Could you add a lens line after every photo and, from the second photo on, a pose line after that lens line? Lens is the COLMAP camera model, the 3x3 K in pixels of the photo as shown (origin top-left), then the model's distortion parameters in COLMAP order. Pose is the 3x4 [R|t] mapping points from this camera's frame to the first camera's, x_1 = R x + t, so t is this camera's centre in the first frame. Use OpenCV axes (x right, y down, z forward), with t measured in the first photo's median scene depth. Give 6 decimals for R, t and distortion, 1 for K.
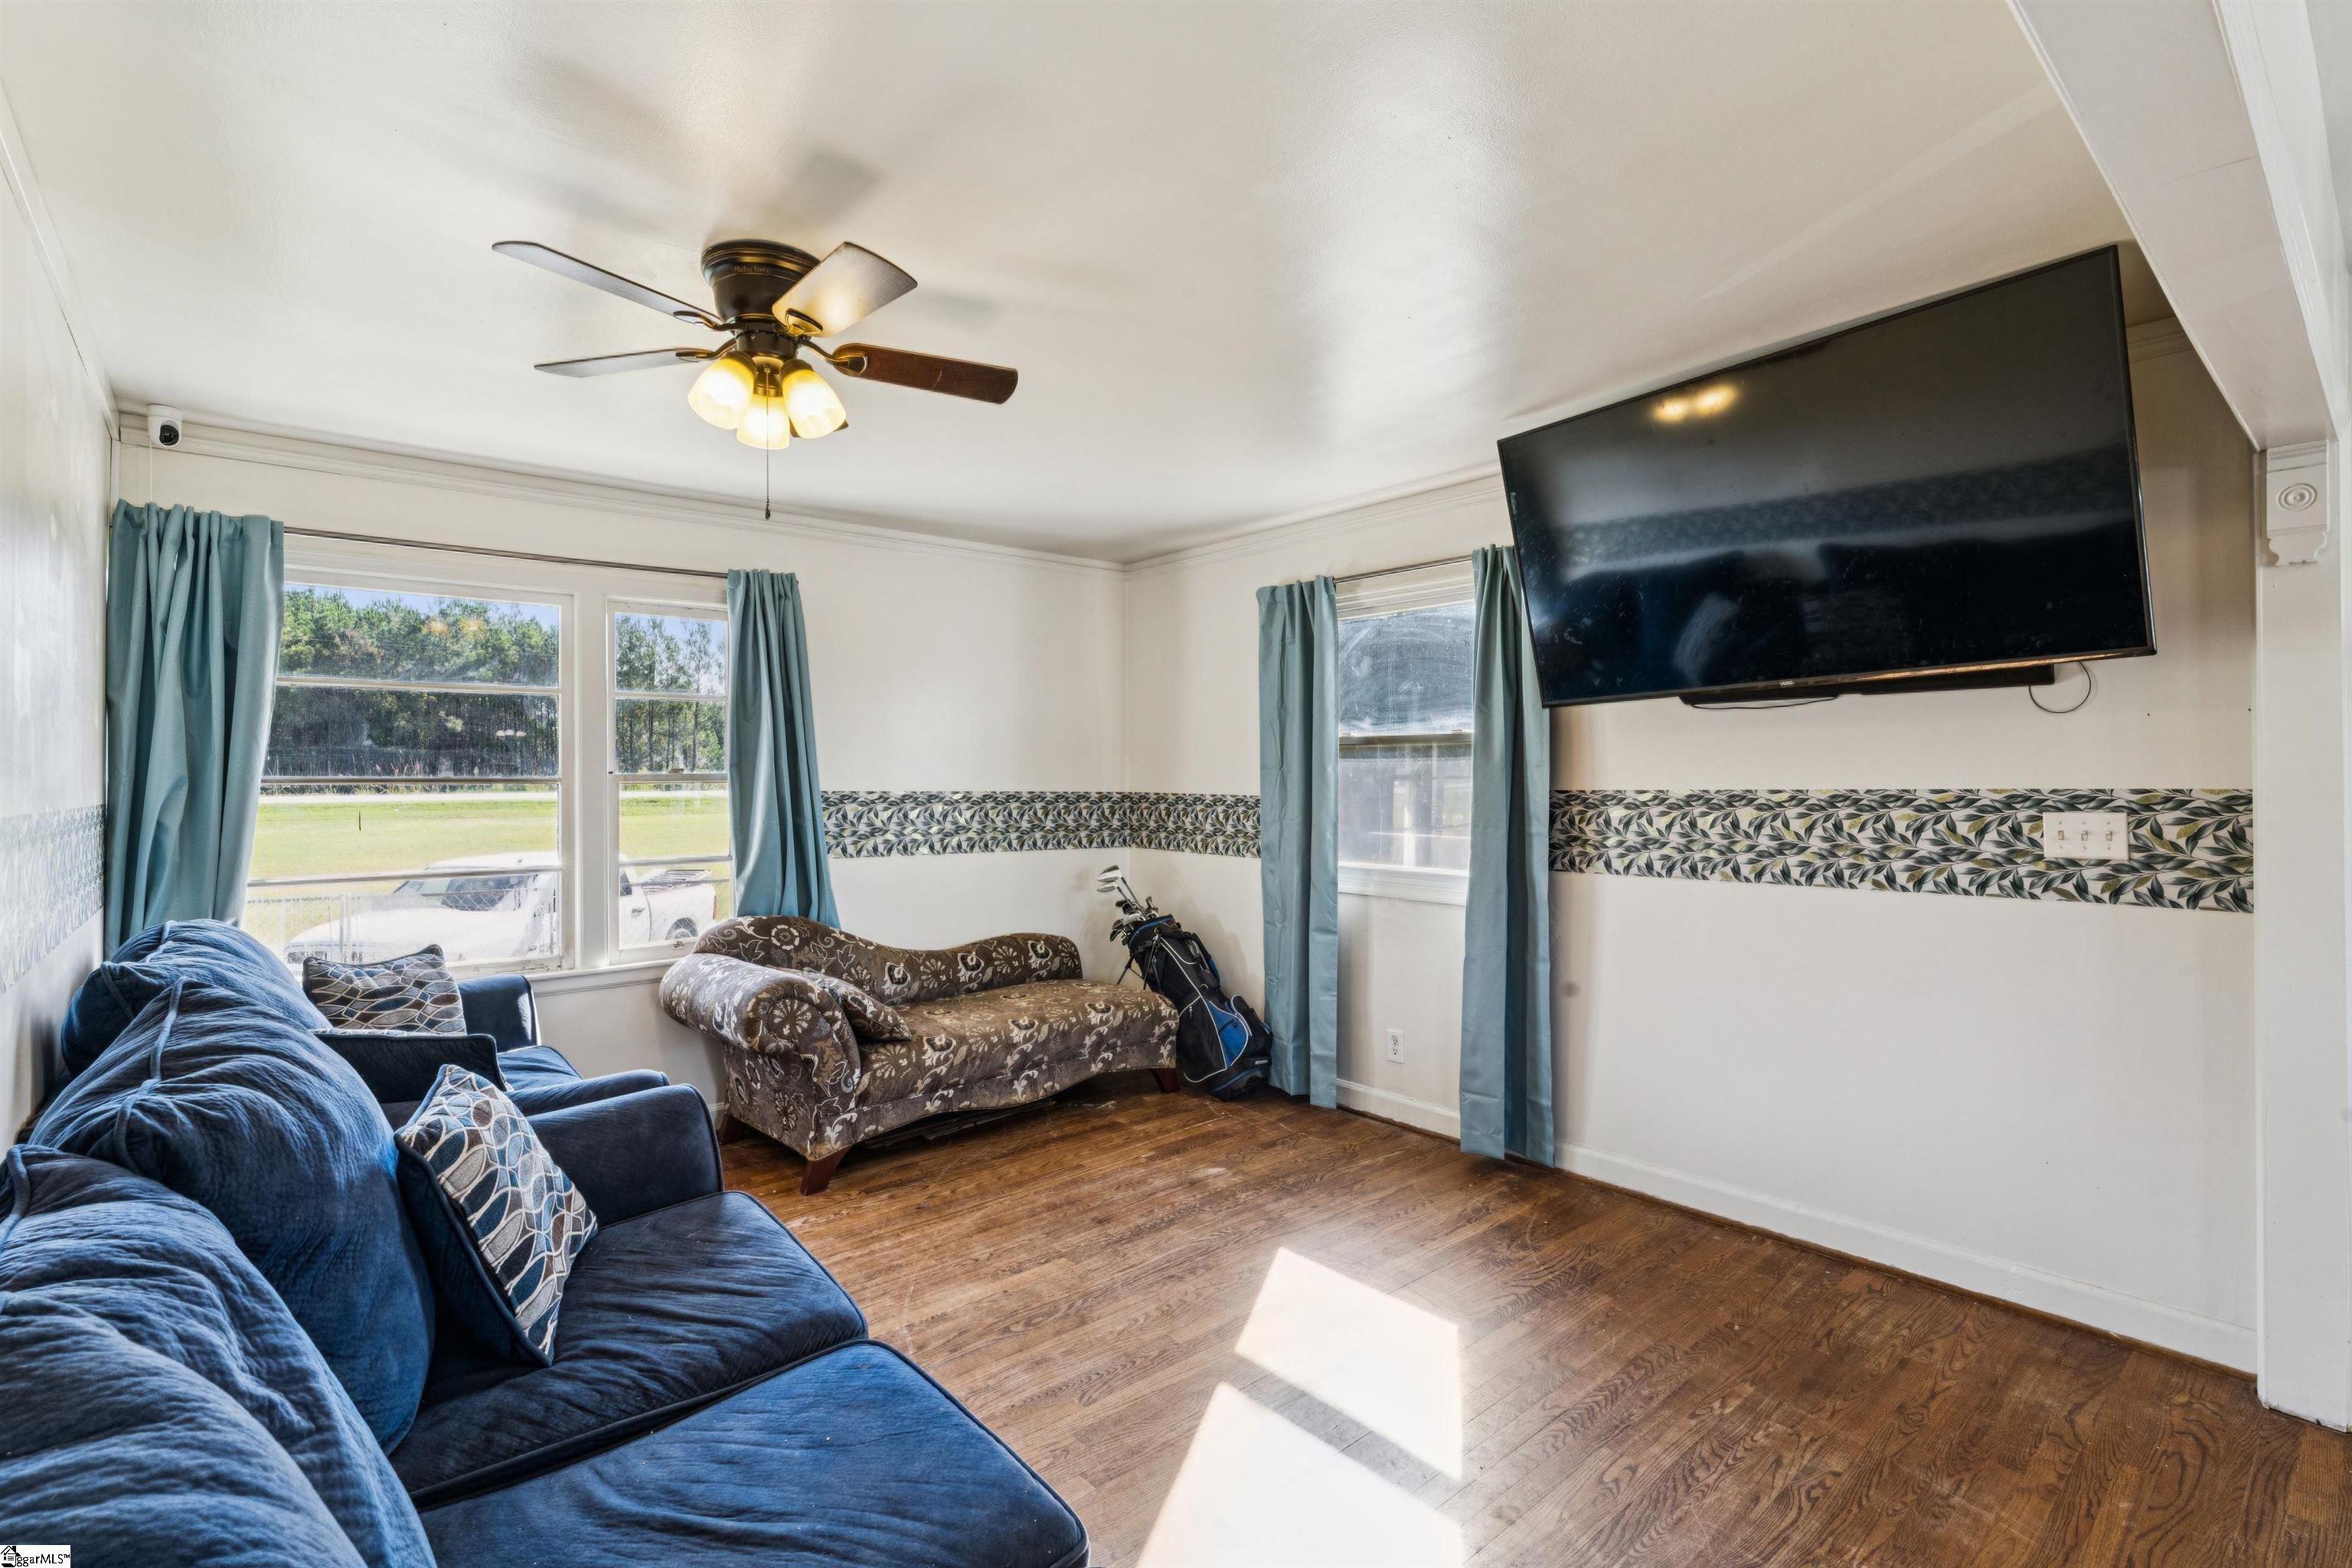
lens RADIAL K [[1069.0, 0, 1131.1], [0, 1069.0, 781.4], [0, 0, 1]] dist [-0.002167, -0.001897]
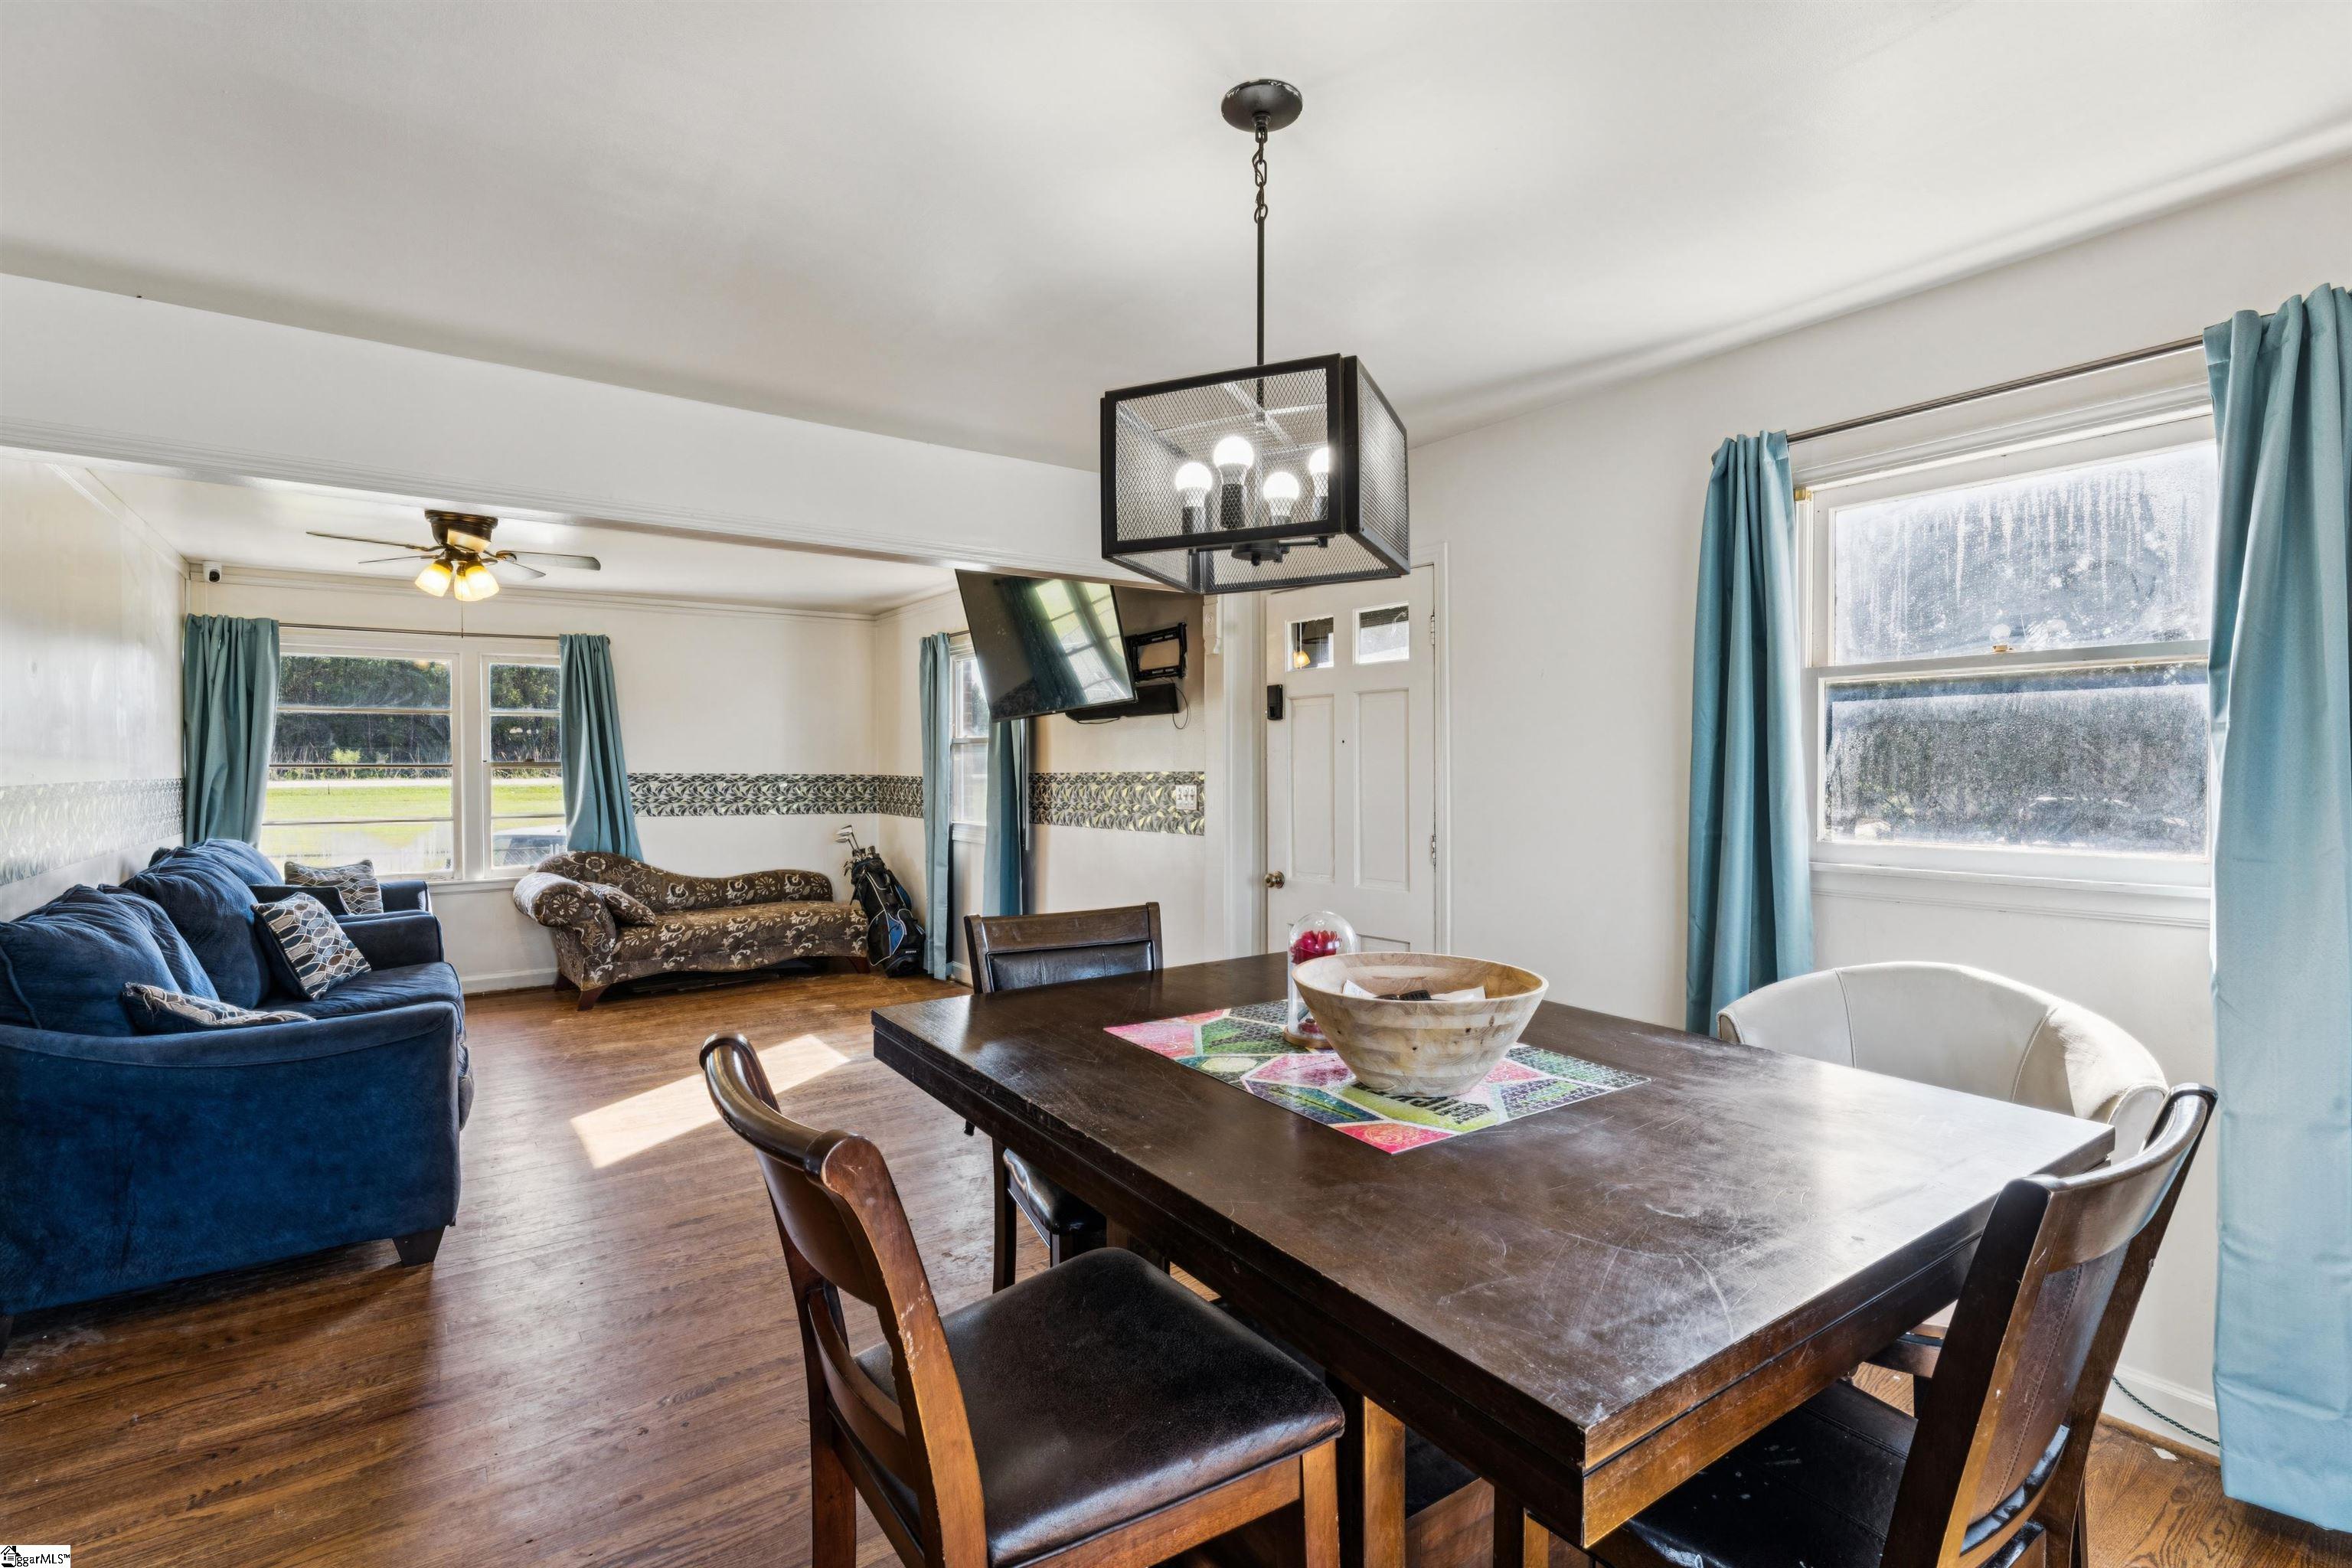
lens RADIAL K [[1069.0, 0, 1159.1], [0, 1069.0, 788.0], [0, 0, 1]] dist [-0.002167, -0.001897]
pose [[0.996622, 0.003691, -0.082041, 0.682440], [-0.002151, 0.999820, 0.018844, 0.000032], [0.082096, -0.018604, 0.996451, -0.549828]]
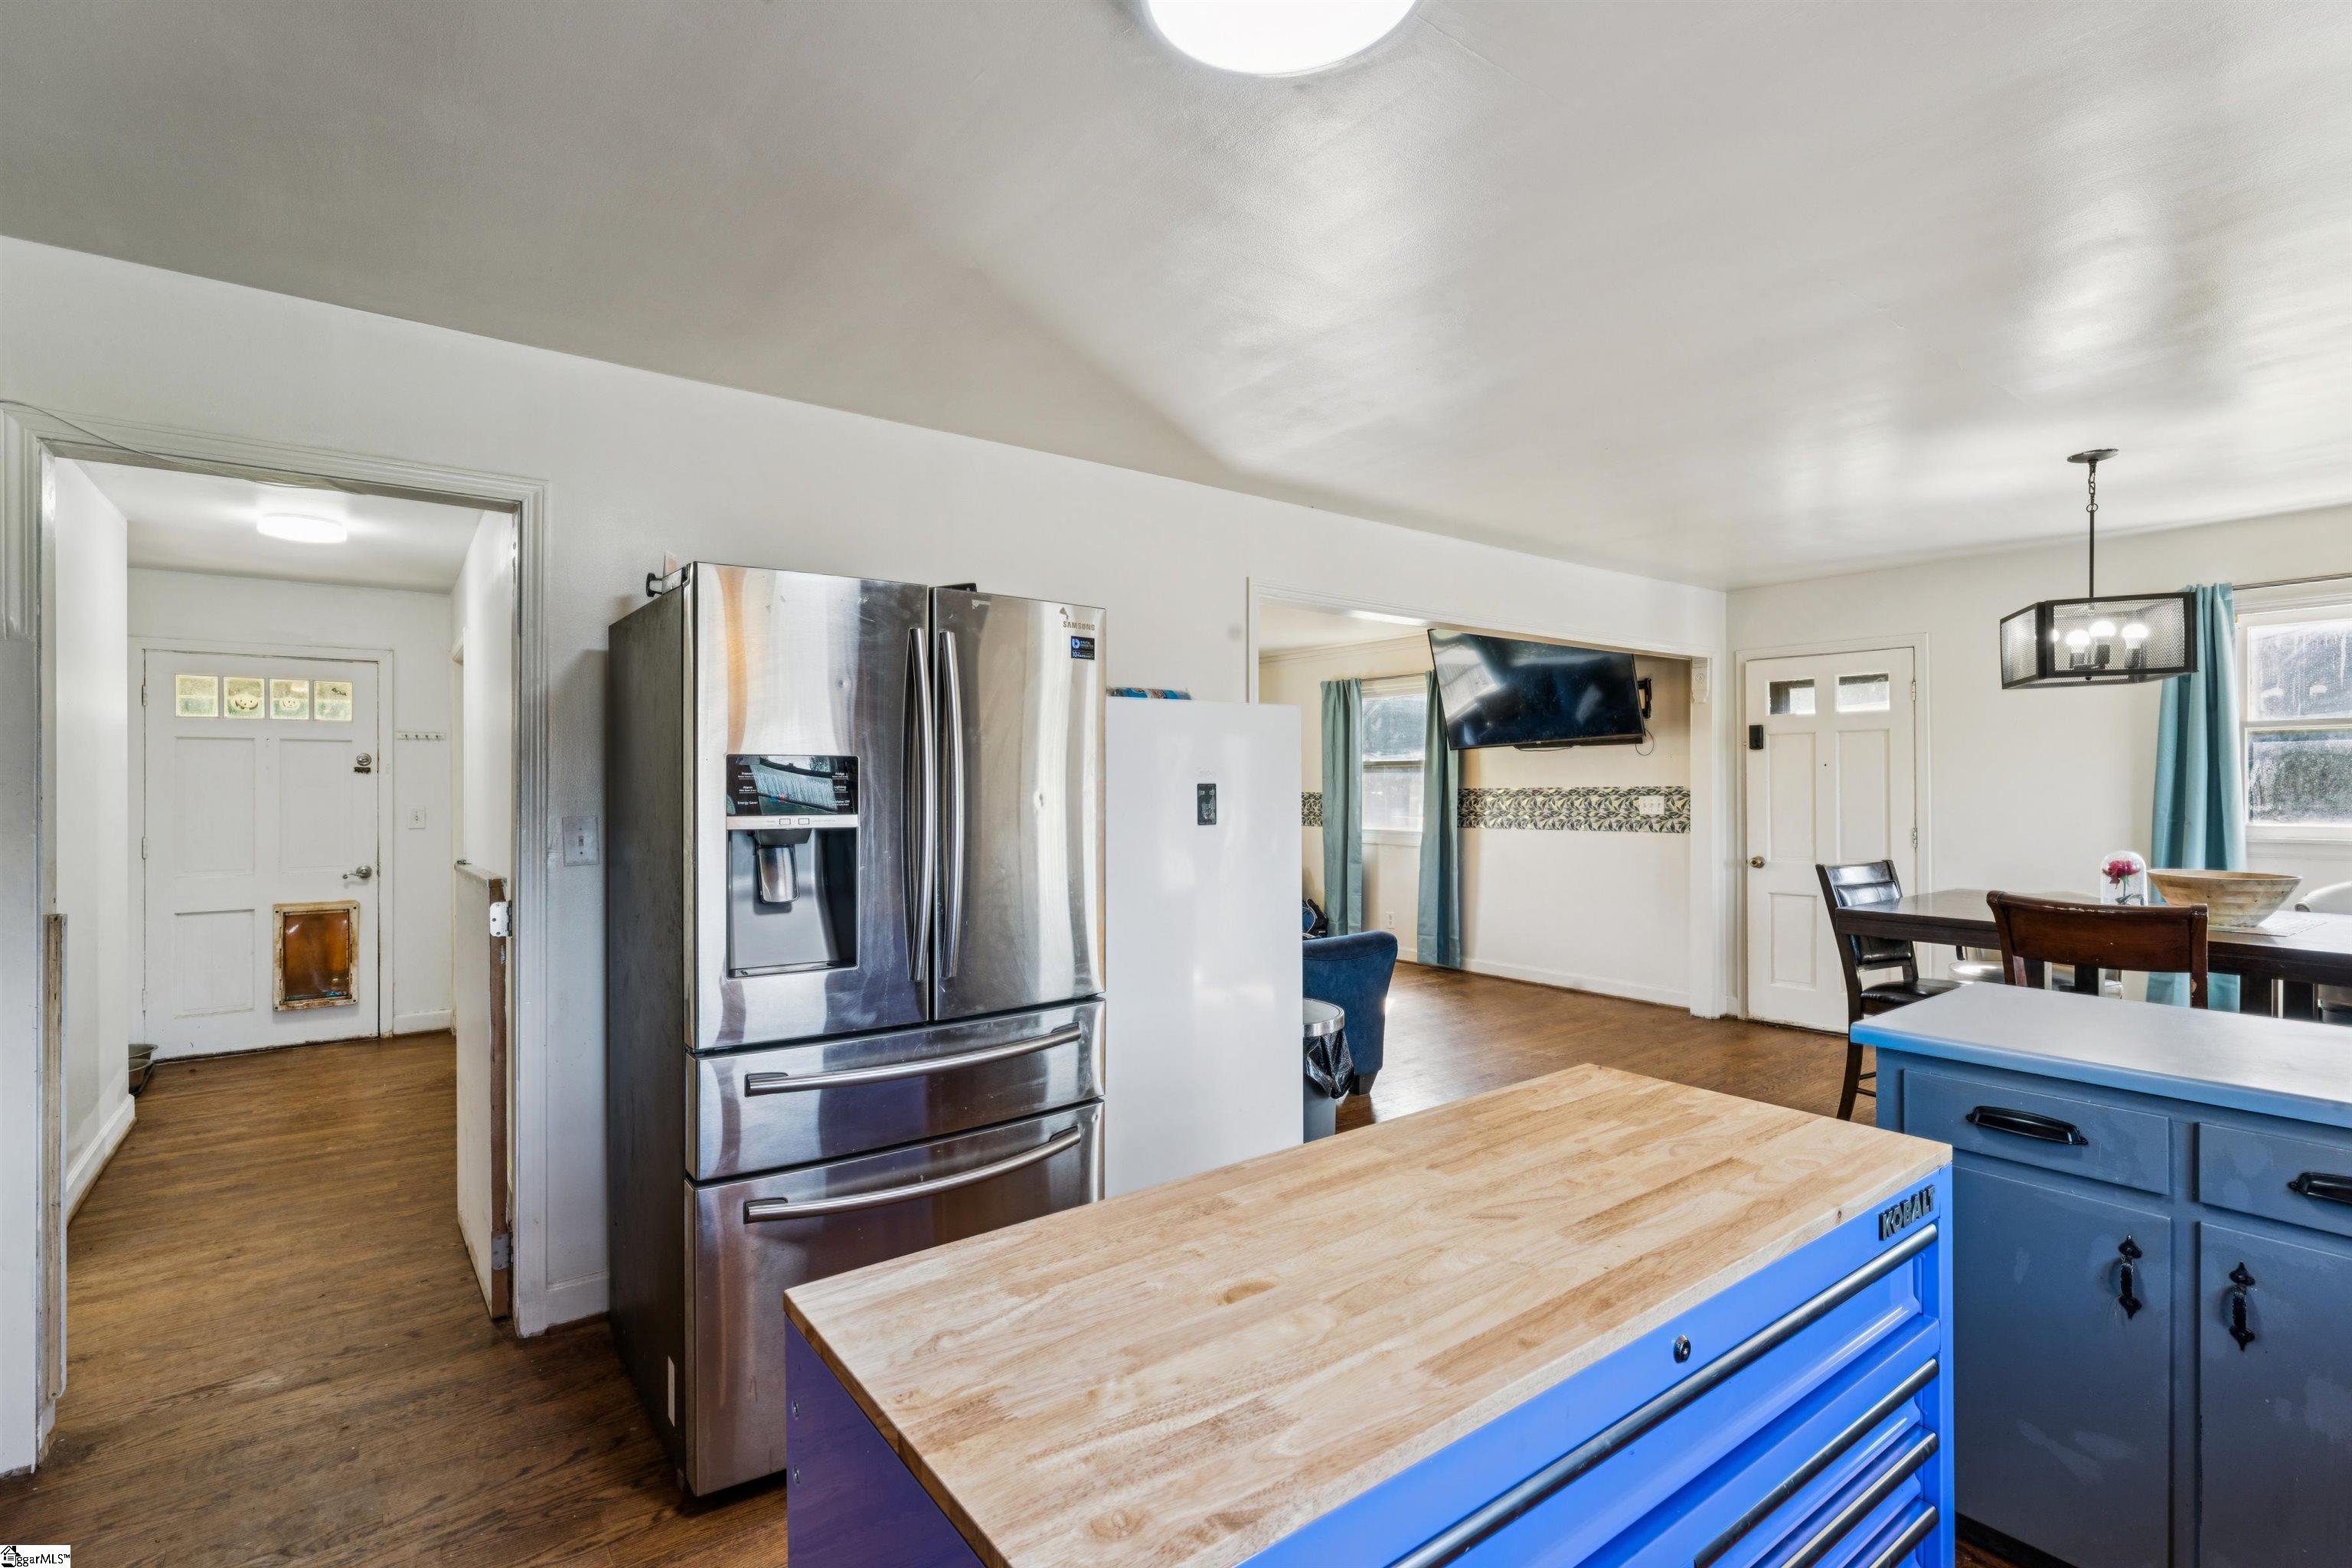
lens RADIAL K [[1069.0, 0, 1161.4], [0, 1069.0, 796.2], [0, 0, 1]] dist [-0.002167, -0.001897]
pose [[0.998830, 0.000661, -0.048357, -0.083059], [-0.000282, 0.999969, 0.007834, 0.006573], [0.048360, -0.007811, 0.998799, -1.048529]]
